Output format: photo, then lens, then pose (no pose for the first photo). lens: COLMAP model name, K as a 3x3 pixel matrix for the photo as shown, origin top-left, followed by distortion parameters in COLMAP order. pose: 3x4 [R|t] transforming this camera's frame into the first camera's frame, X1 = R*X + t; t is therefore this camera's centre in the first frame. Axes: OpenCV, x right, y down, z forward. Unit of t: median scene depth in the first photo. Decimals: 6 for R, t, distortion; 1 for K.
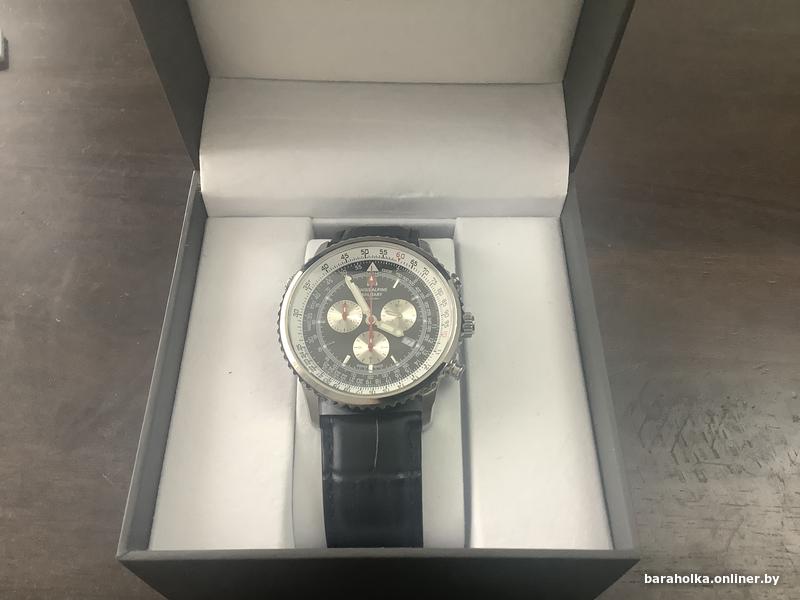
lens RADIAL K [[723.4, 0, 395.1], [0, 723.4, 306.7], [0, 0, 1]] dist [0.090586, -0.185902]
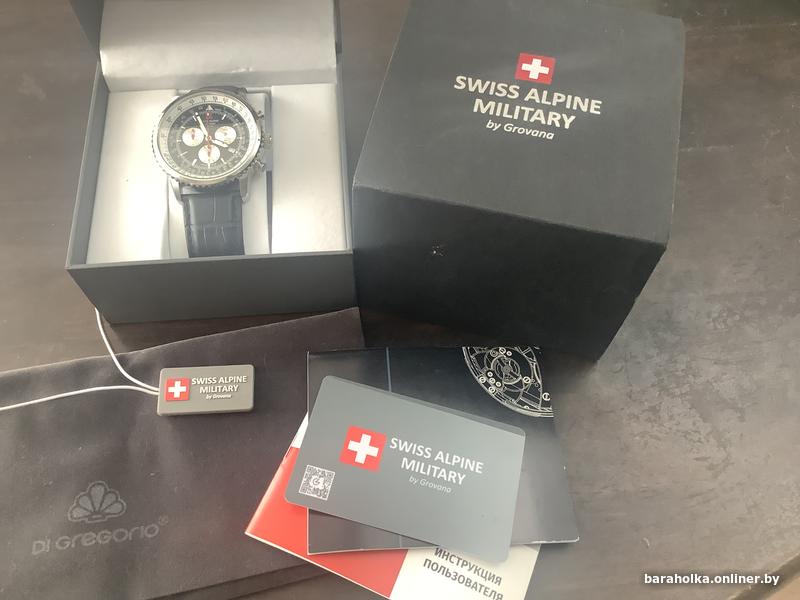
lens RADIAL K [[723.4, 0, 381.3], [0, 723.4, 322.5], [0, 0, 1]] dist [0.090586, -0.185902]
pose [[0.996933, -0.055882, 0.054793, 0.234268], [0.052680, 0.996911, 0.058250, 0.344870], [-0.057879, -0.055185, 0.996797, -0.687318]]
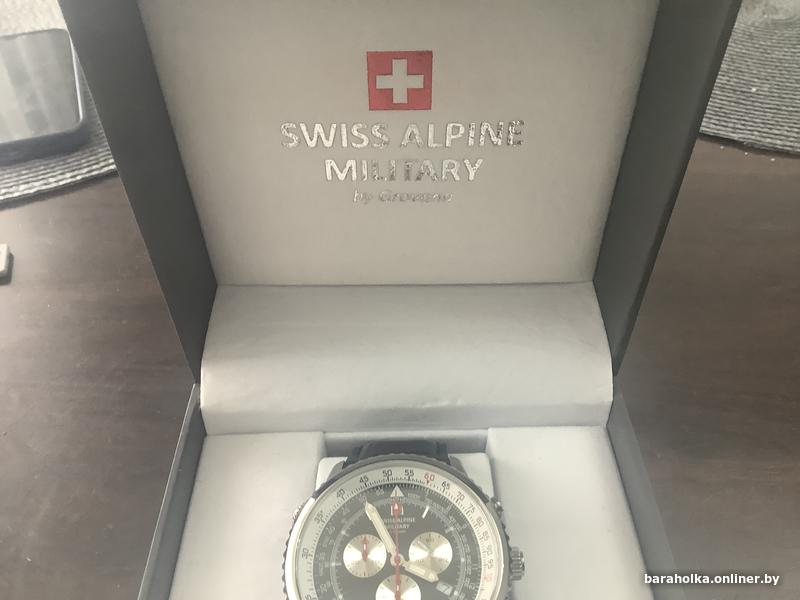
lens RADIAL K [[723.4, 0, 398.2], [0, 723.4, 296.4], [0, 0, 1]] dist [0.090586, -0.185902]
pose [[0.999710, -0.024094, -0.000332, -0.023084], [0.022986, 0.957689, -0.286887, -0.028435], [0.007231, 0.286796, 0.957964, 0.119474]]
